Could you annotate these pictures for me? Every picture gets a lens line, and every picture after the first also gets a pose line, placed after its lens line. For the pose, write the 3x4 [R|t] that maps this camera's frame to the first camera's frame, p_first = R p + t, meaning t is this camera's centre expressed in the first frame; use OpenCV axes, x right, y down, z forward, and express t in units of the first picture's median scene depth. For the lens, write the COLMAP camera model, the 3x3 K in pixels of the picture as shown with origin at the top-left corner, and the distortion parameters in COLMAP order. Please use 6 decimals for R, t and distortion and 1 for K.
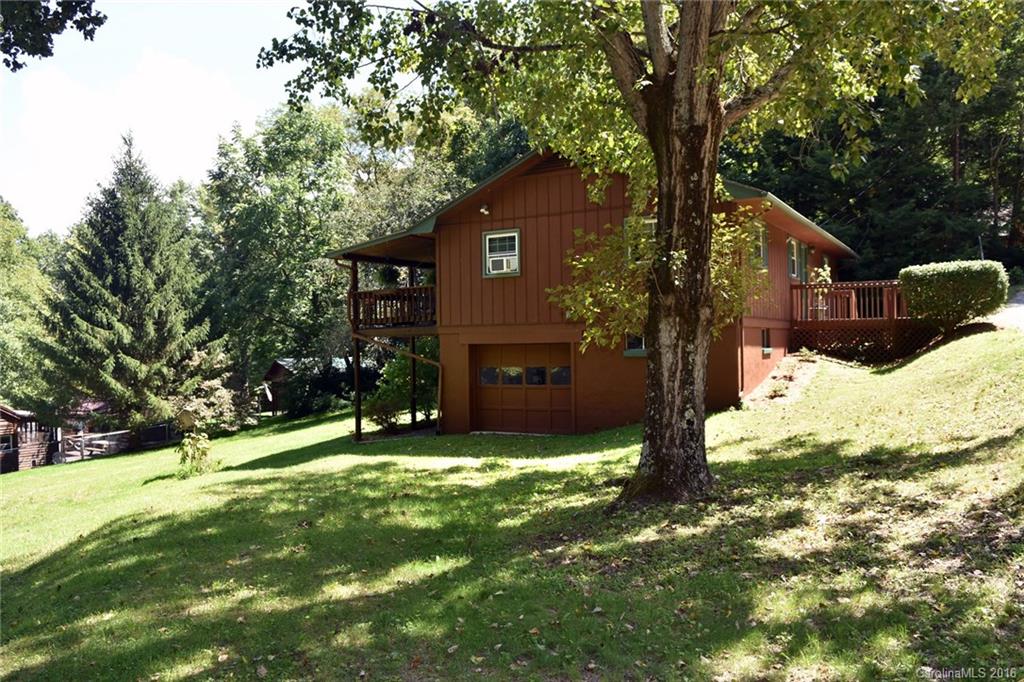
lens RADIAL K [[791.7, 0, 512.0], [0, 791.7, 341.0], [0, 0, 1]] dist [-0.039713, -0.001327]
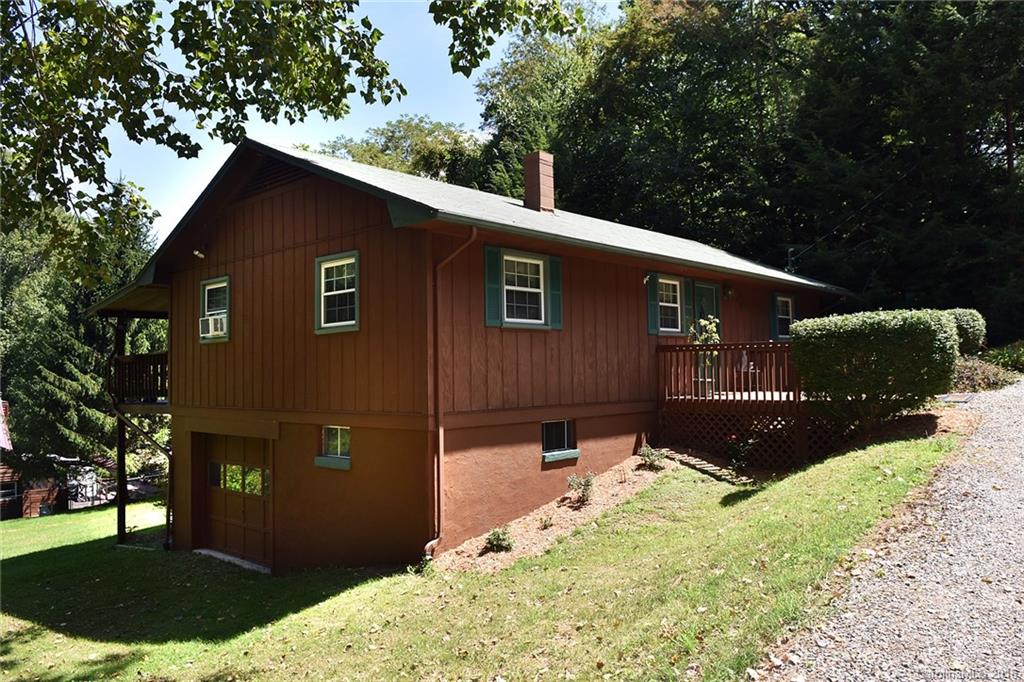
lens RADIAL K [[752.0, 0, 512.0], [0, 752.0, 341.0], [0, 0, 1]] dist [-0.039299, 0.000254]
pose [[0.978322, -0.009408, -0.206877, 0.367991], [0.002157, 0.999376, -0.035249, -0.052772], [0.207079, 0.034039, 0.977732, 0.350232]]
